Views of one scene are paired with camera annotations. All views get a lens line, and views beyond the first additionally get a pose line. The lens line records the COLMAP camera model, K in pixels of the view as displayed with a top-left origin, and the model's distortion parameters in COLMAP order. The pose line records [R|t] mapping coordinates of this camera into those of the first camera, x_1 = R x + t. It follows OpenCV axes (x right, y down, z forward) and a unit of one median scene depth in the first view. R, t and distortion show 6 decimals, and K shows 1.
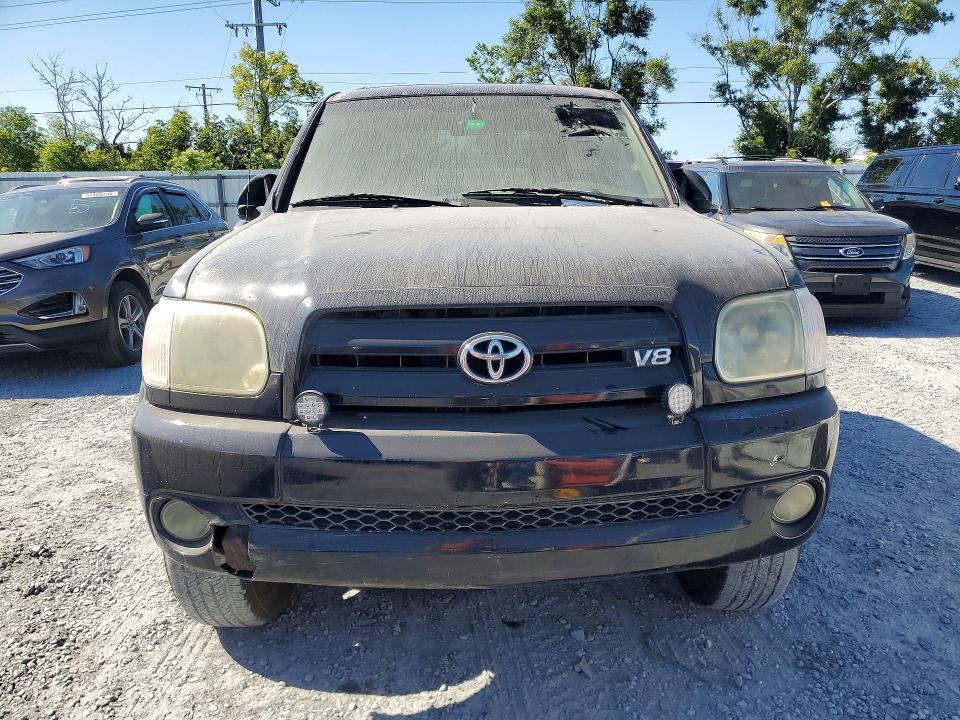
lens RADIAL K [[786.7, 0, 480.0], [0, 786.7, 360.0], [0, 0, 1]] dist [0.098315, -0.113279]
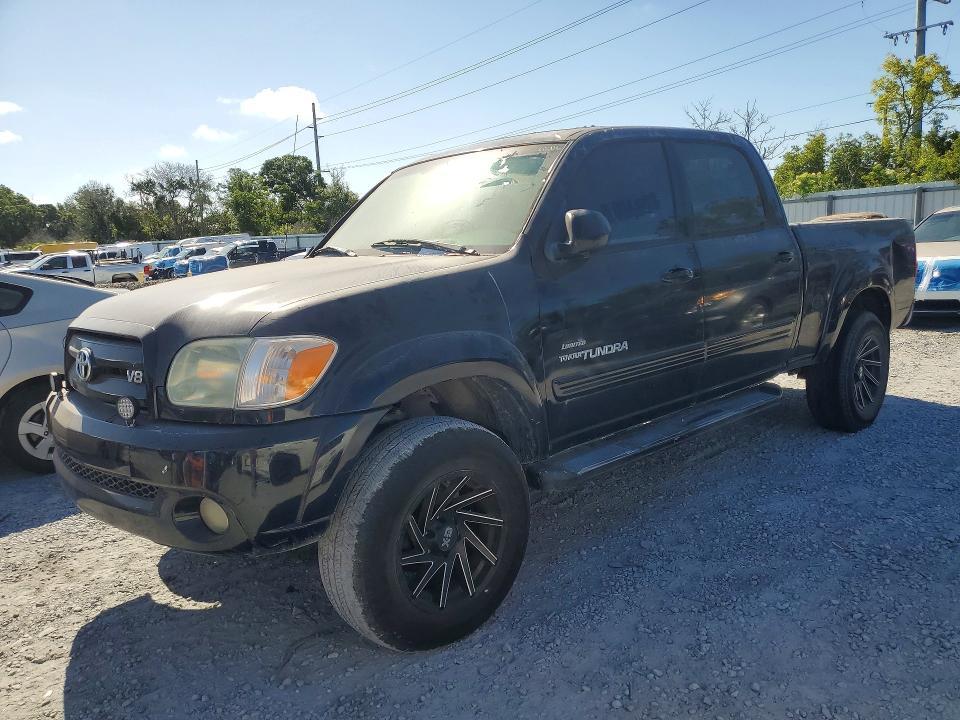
lens RADIAL K [[786.7, 0, 480.0], [0, 786.7, 360.0], [0, 0, 1]] dist [0.098315, -0.113279]
pose [[0.628306, 0.104114, -0.770968, 0.186123], [-0.120454, 0.992073, 0.035808, -0.017292], [0.768585, 0.070368, 0.635867, 0.064792]]
